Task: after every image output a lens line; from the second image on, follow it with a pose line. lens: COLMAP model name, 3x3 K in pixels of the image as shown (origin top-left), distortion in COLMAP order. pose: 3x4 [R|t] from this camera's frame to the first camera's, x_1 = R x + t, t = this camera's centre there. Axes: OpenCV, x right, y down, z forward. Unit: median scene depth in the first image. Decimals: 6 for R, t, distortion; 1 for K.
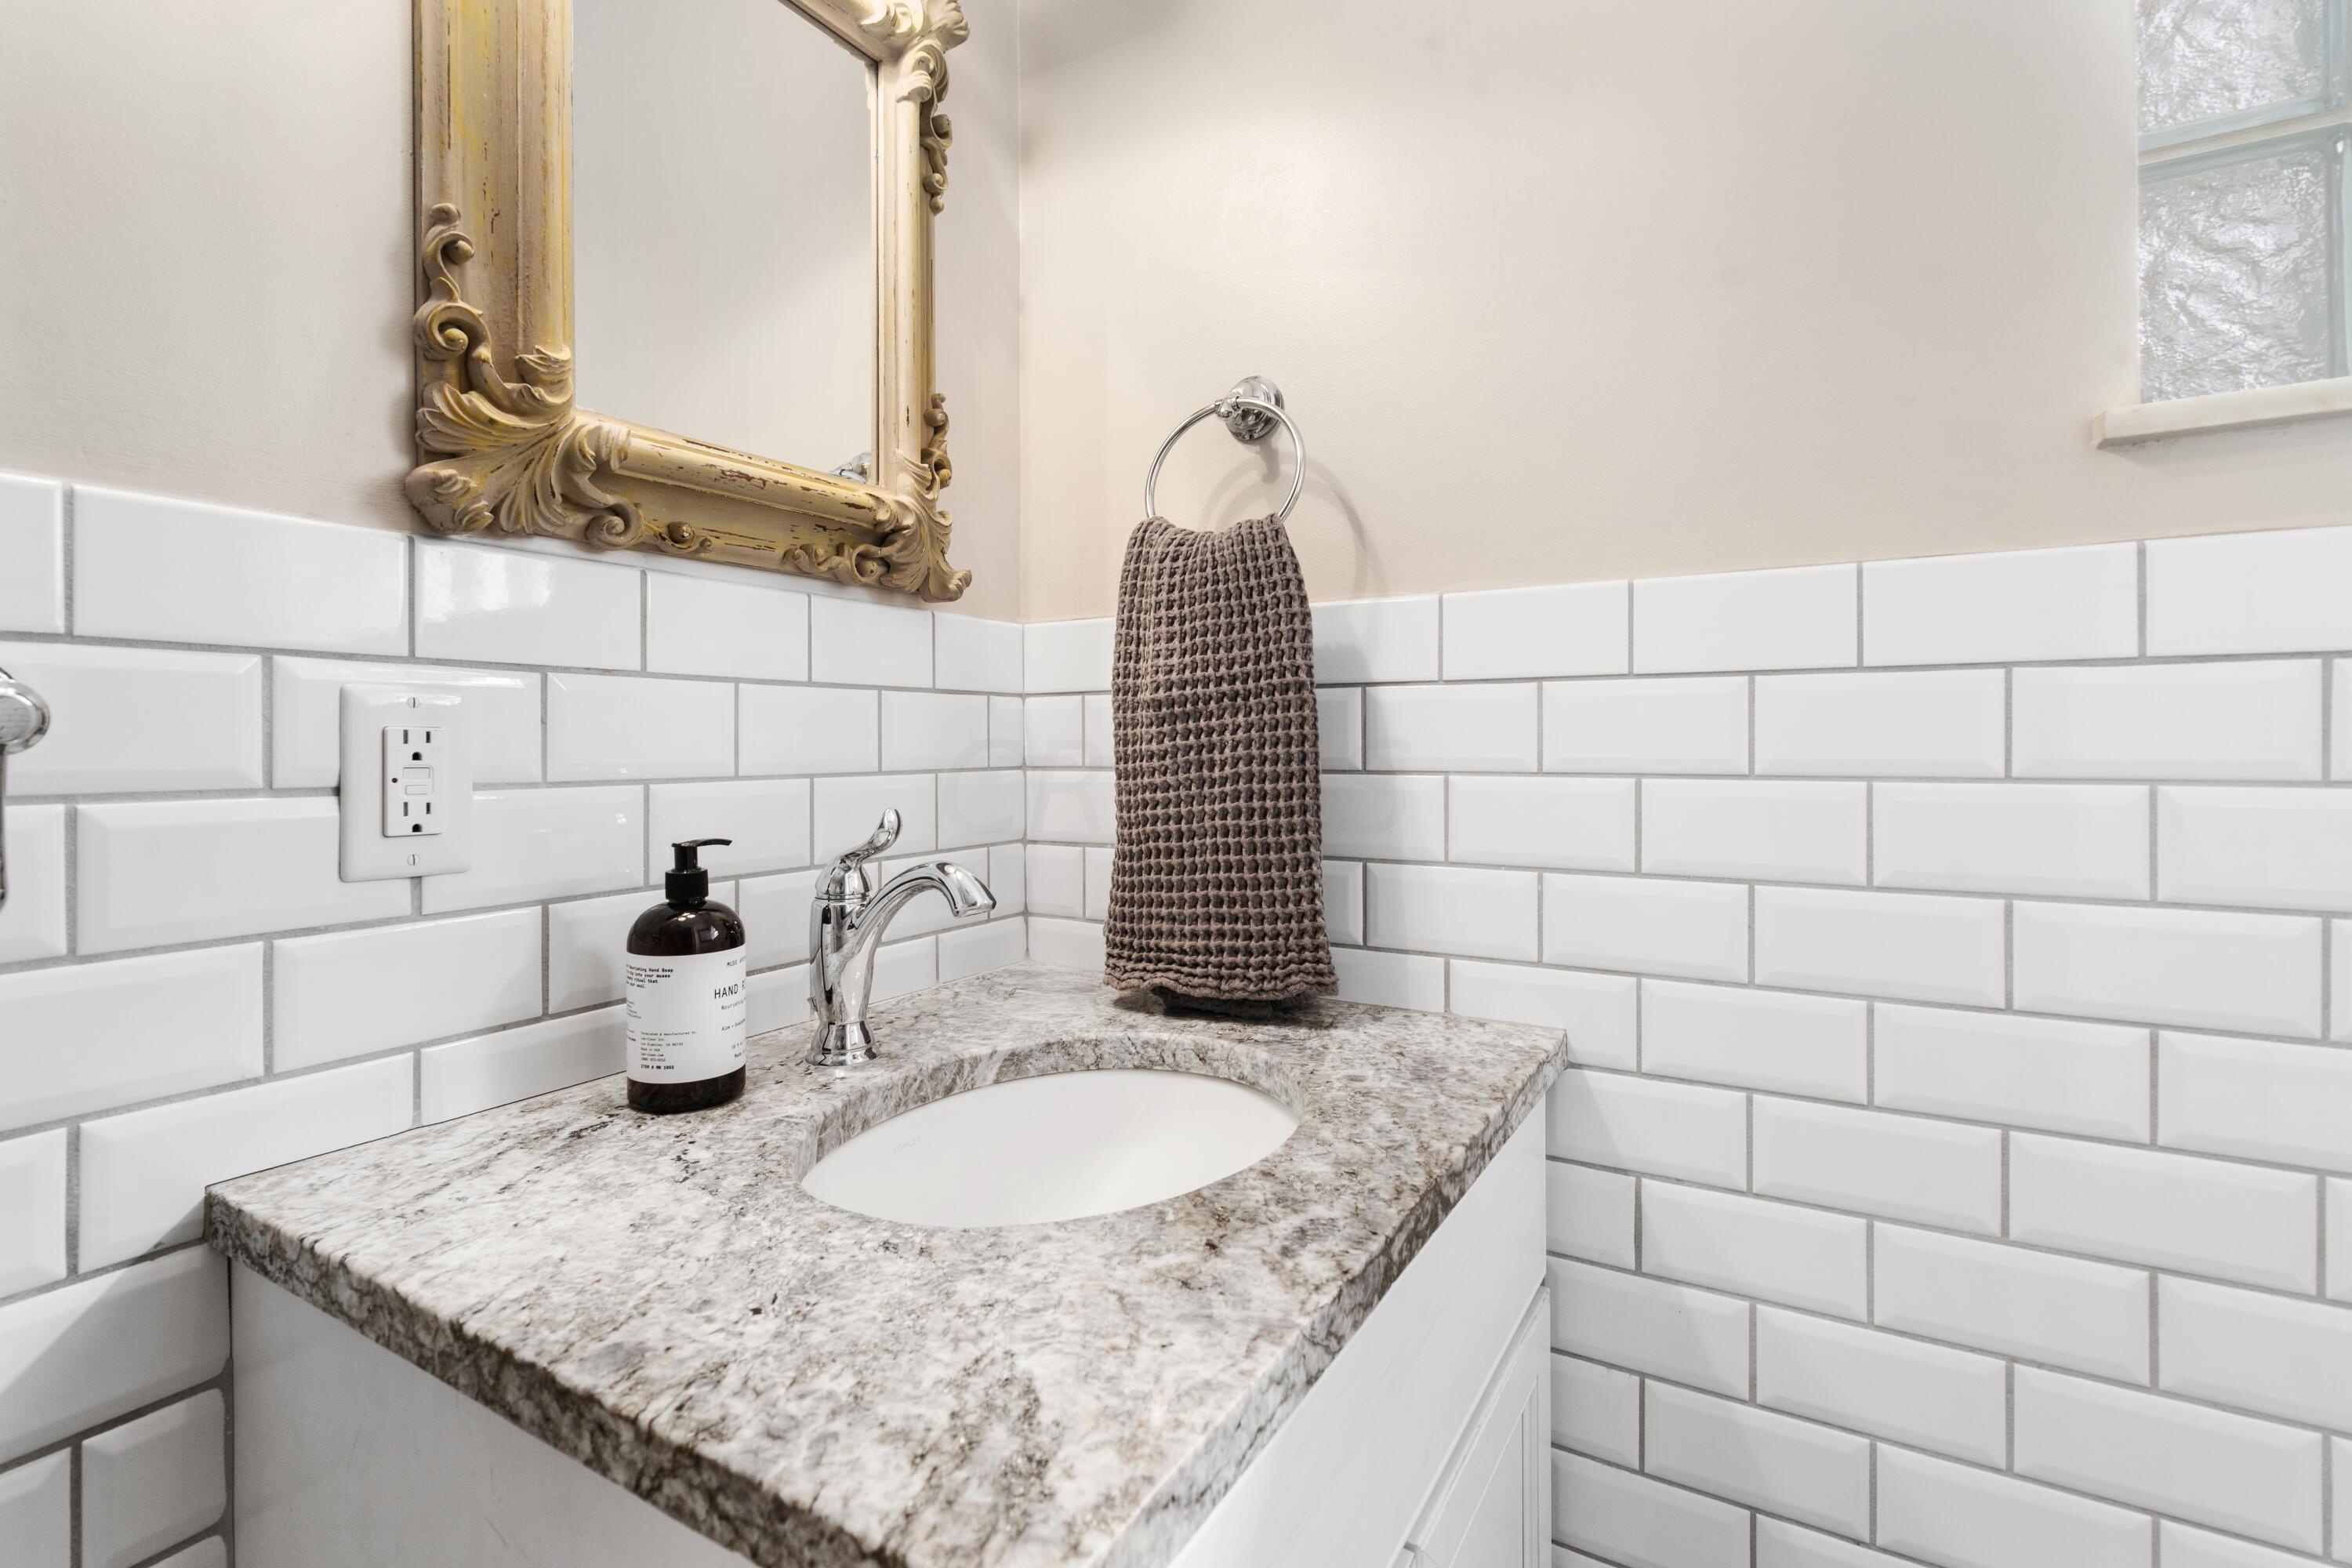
lens RADIAL K [[1076.7, 0, 1188.7], [0, 1076.7, 760.8], [0, 0, 1]] dist [0.002763, 0.001189]
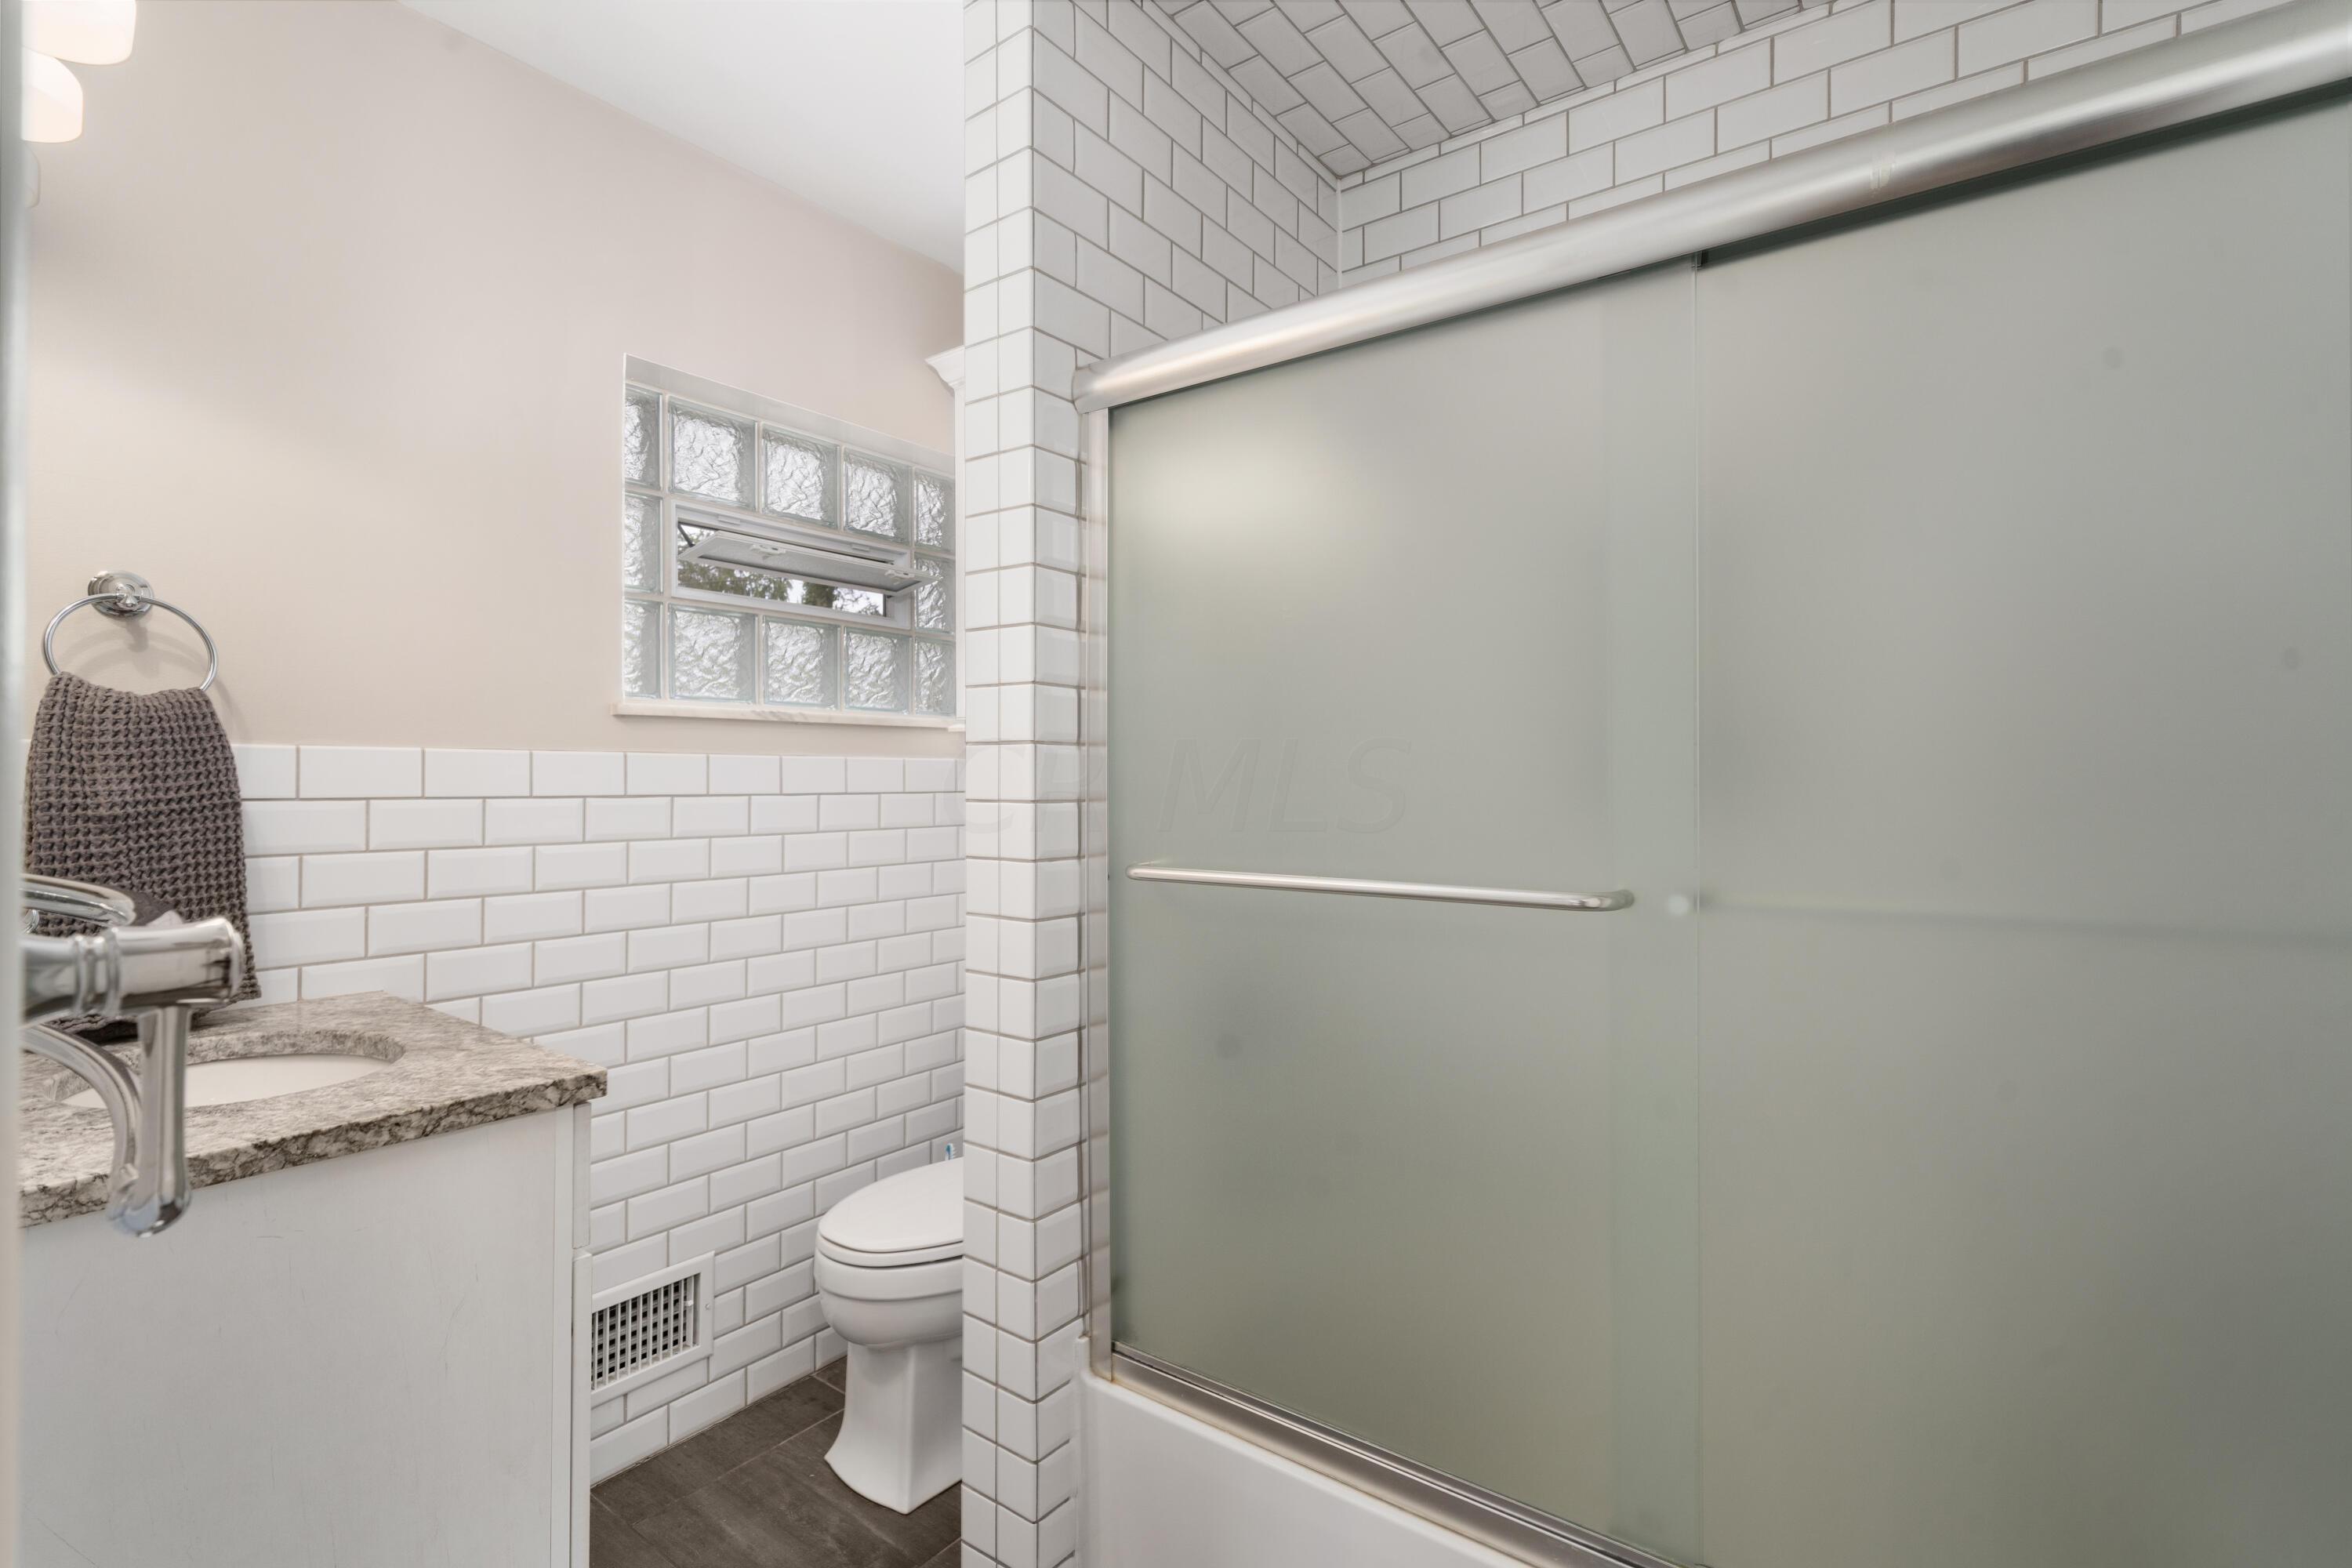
lens RADIAL K [[1076.7, 0, 1187.4], [0, 1076.7, 779.9], [0, 0, 1]] dist [0.002763, 0.001189]
pose [[0.089545, 0.002433, 0.995980, -1.313169], [0.009160, 0.999953, -0.003266, -0.086030], [-0.995941, 0.009416, 0.089519, -0.509518]]
